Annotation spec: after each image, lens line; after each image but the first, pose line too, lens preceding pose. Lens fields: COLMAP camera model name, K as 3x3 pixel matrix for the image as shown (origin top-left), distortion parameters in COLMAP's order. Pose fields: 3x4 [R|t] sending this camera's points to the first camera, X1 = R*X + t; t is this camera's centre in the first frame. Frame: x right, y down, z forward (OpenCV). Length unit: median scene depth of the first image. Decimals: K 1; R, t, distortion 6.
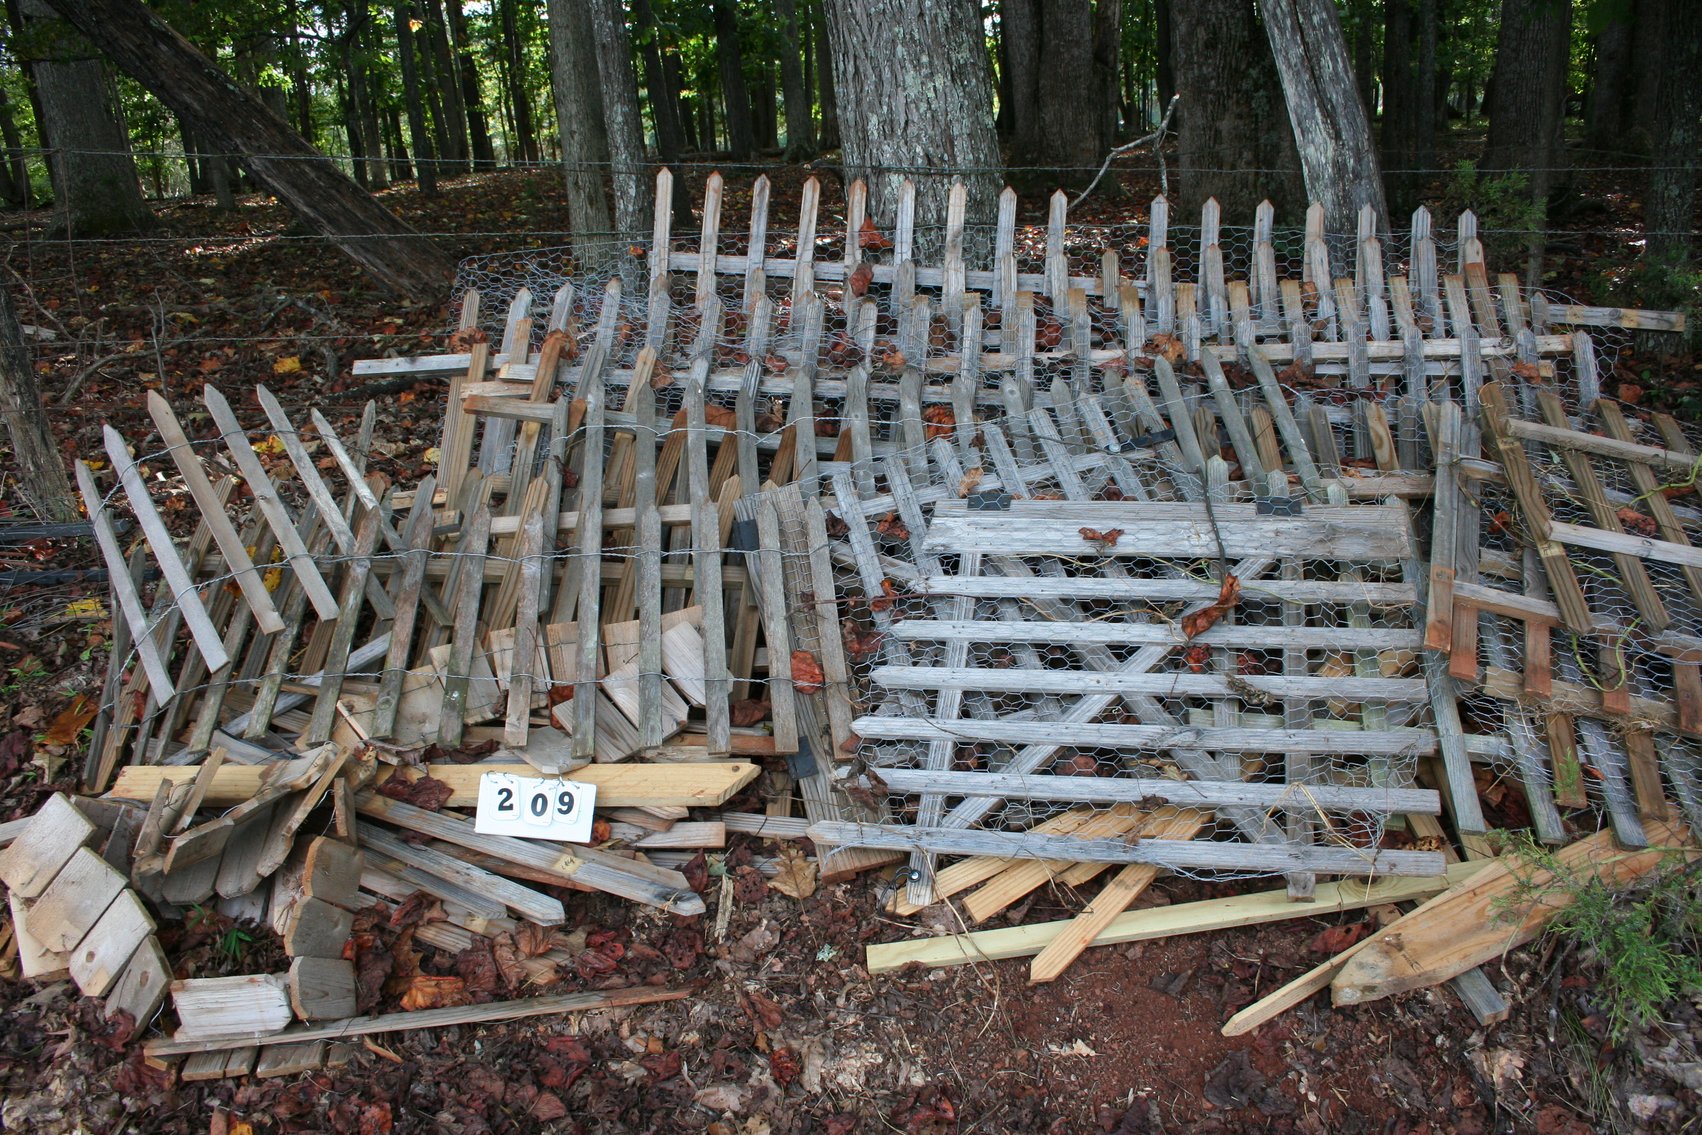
lens RADIAL K [[1431.6, 0, 850.2], [0, 1431.6, 568.9], [0, 0, 1]] dist [-0.152733, 0.122739]
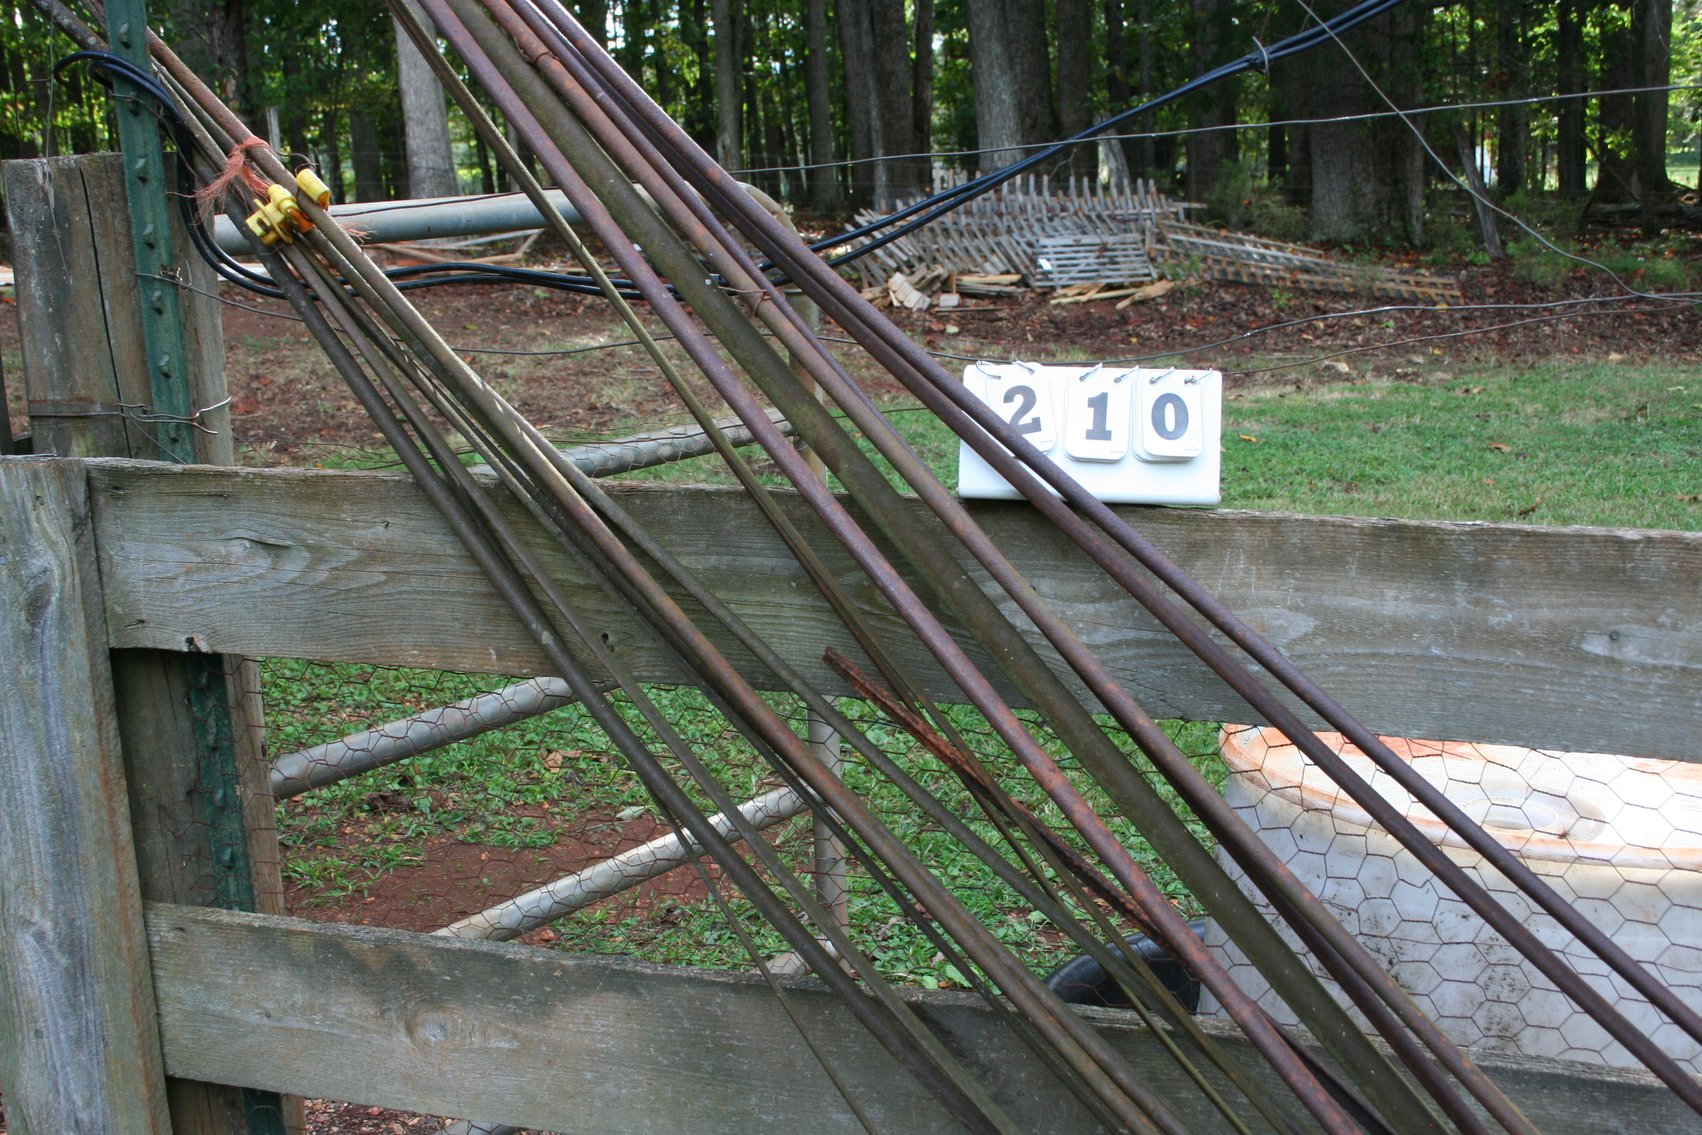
lens RADIAL K [[2238.7, 0, 851.3], [0, 2238.7, 566.7], [0, 0, 1]] dist [-0.003771, 0.000000]
pose [[0.969992, -0.017876, 0.242477, -1.956542], [0.053413, 0.988598, -0.140789, 1.695978], [-0.237196, 0.149516, 0.959887, -4.772473]]
